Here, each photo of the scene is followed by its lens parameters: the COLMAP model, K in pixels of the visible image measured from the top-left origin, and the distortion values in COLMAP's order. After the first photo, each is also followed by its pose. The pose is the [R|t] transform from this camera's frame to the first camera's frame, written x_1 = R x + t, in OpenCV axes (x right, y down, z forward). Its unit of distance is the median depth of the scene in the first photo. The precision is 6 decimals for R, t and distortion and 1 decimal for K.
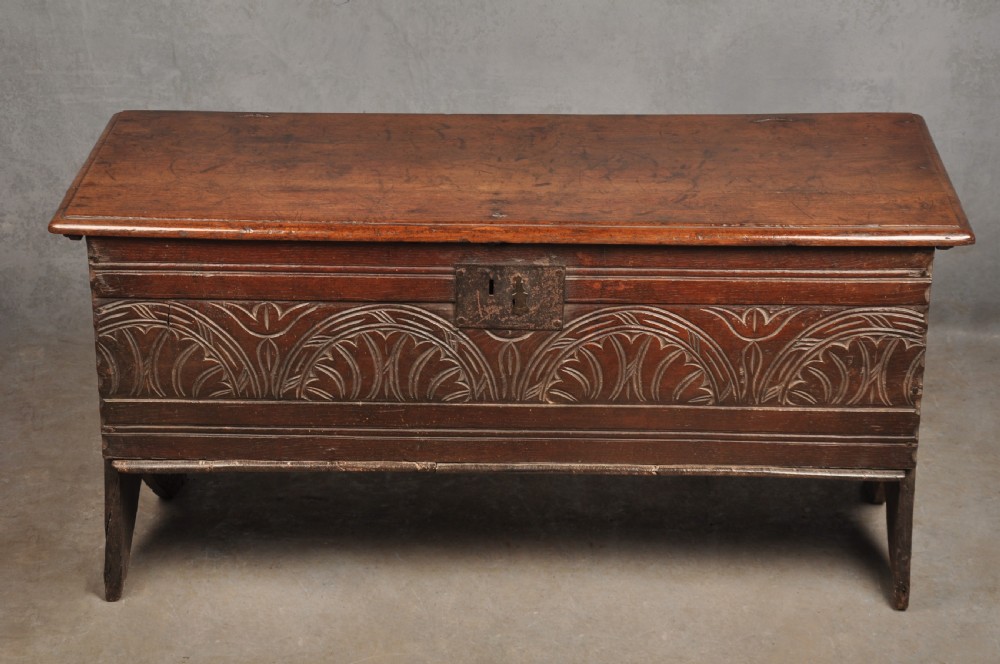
lens RADIAL K [[2189.7, 0, 480.8], [0, 2189.7, 330.3], [0, 0, 1]] dist [0.461193, -0.412003]
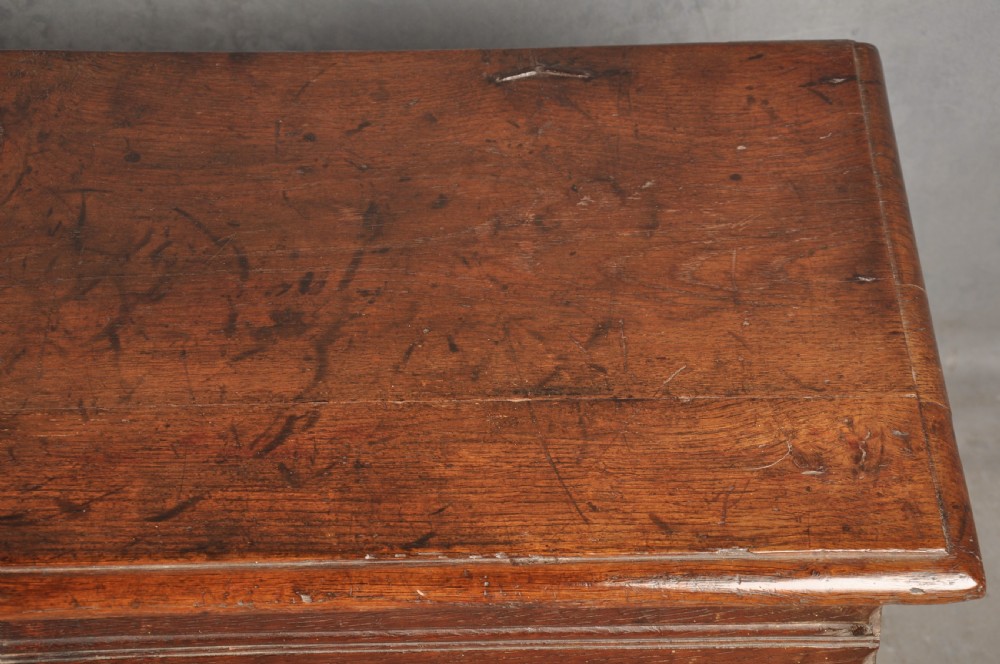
lens RADIAL K [[2530.4, 0, 496.1], [0, 2530.4, 333.4], [0, 0, 1]] dist [0.490472, 0.121247]
pose [[0.999047, -0.037611, 0.022143, 0.120304], [0.029402, 0.954912, 0.295431, -0.212266], [-0.032256, -0.294498, 0.955107, 0.551741]]
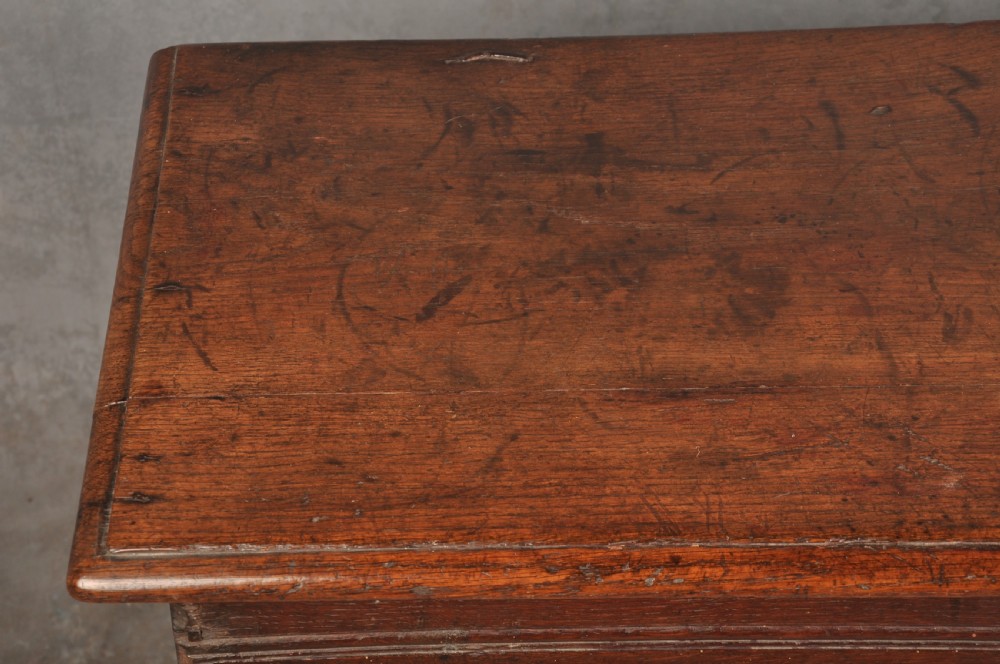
lens RADIAL K [[2530.4, 0, 496.1], [0, 2530.4, 333.4], [0, 0, 1]] dist [0.490472, 0.121247]
pose [[0.998990, -0.040906, 0.018583, -0.124301], [0.034171, 0.960301, 0.276866, -0.200320], [-0.029171, -0.275952, 0.960729, 0.571709]]
